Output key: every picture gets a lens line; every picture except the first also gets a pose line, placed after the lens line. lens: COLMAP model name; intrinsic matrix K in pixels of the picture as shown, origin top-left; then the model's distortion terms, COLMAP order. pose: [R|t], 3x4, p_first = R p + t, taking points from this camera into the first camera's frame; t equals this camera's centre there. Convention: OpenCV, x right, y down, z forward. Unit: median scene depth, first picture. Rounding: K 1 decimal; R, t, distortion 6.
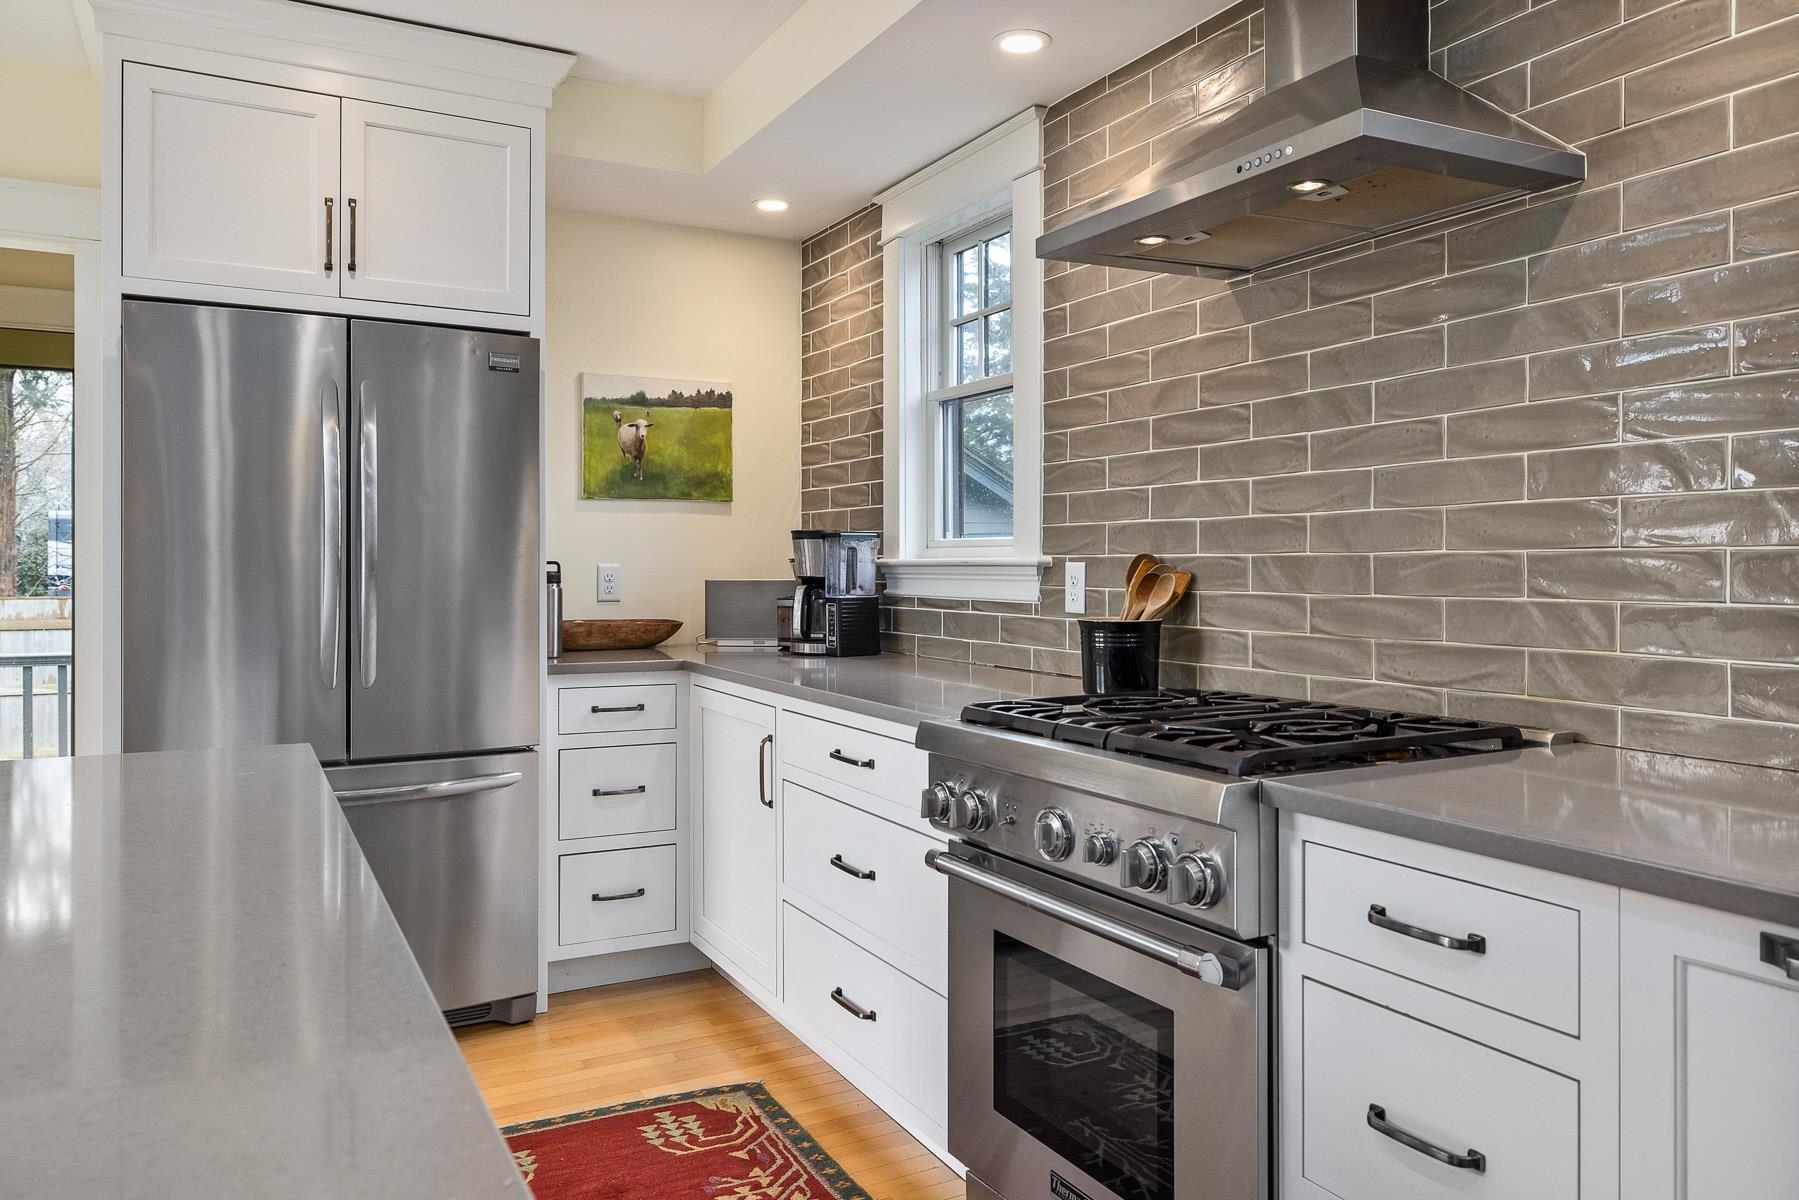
lens RADIAL K [[1251.6, 0, 893.1], [0, 1251.6, 568.5], [0, 0, 1]] dist [-0.000056, -0.004330]
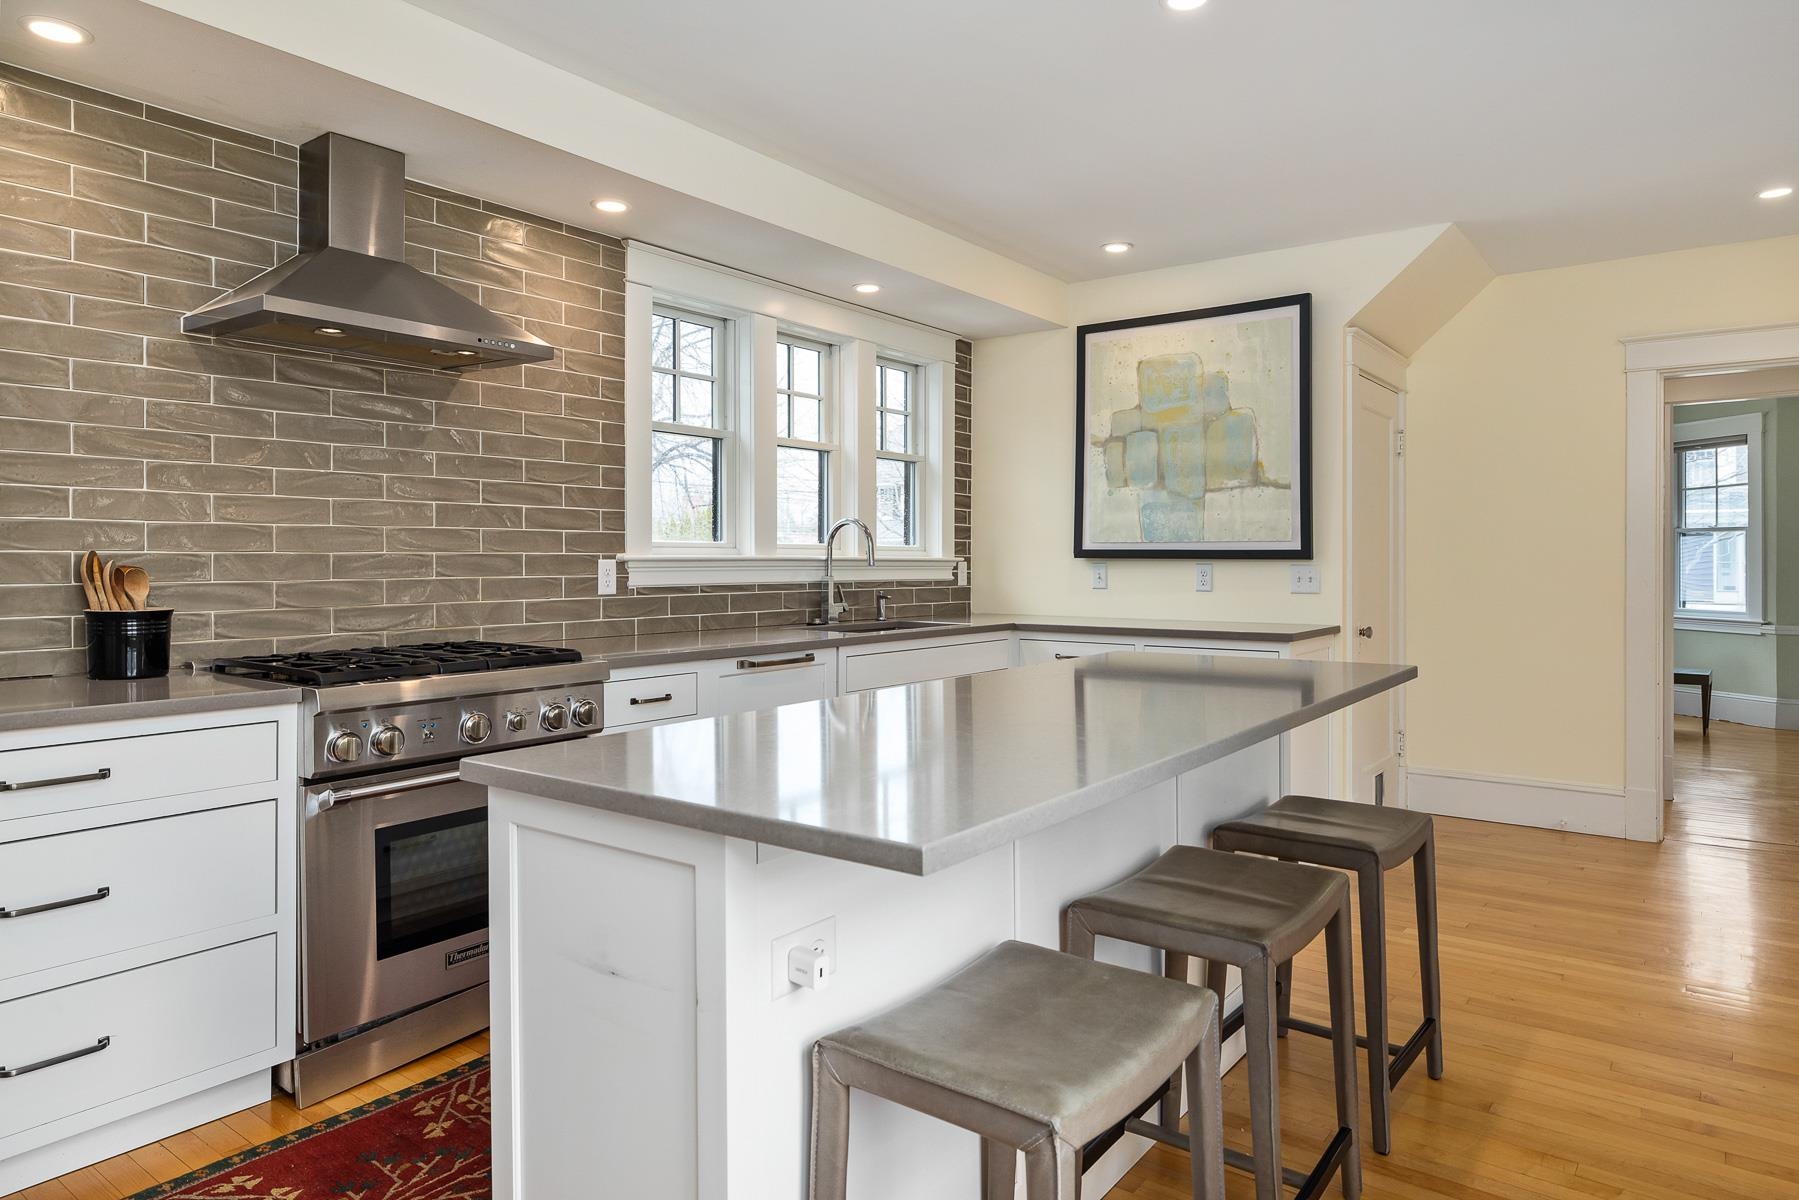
lens RADIAL K [[1136.7, 0, 927.8], [0, 1136.7, 566.1], [0, 0, 1]] dist [0.013730, -0.003365]
pose [[-0.434928, -0.004329, 0.900455, -0.843894], [0.003228, 0.999975, 0.006367, -0.001631], [-0.900459, 0.005676, -0.434903, 0.646004]]
